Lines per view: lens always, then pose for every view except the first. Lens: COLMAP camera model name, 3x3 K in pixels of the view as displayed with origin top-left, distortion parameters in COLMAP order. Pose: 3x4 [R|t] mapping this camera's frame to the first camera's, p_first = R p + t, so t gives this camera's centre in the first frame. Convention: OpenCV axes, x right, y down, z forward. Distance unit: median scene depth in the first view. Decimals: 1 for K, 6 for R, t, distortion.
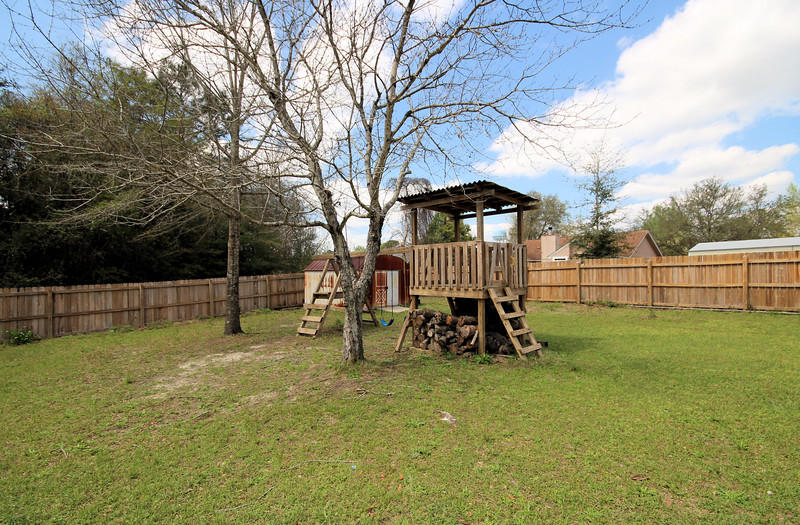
lens RADIAL K [[382.2, 0, 399.6], [0, 382.2, 264.2], [0, 0, 1]] dist [-0.001921, -0.000139]
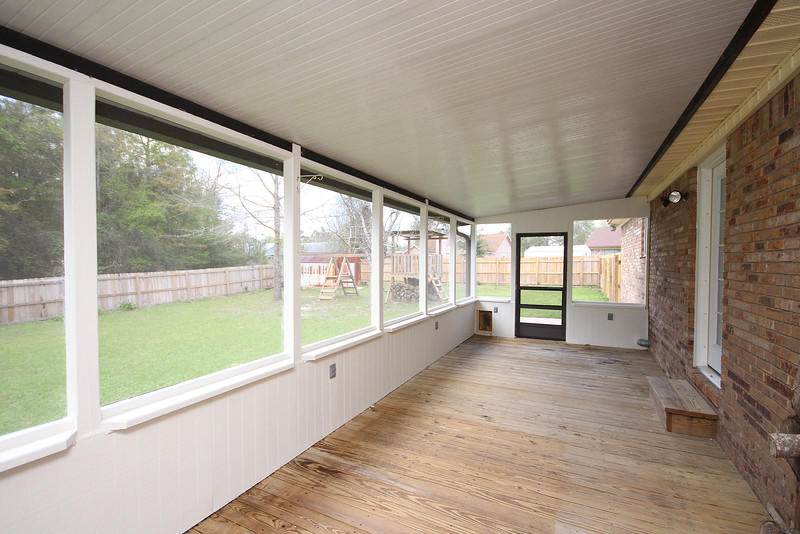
lens RADIAL K [[371.2, 0, 399.8], [0, 371.2, 268.0], [0, 0, 1]] dist [-0.001981, -0.001419]
pose [[0.961524, 0.005335, 0.274668, -0.334491], [-0.017200, 0.999019, 0.040806, -0.037404], [-0.274181, -0.043960, 0.960673, -0.677595]]
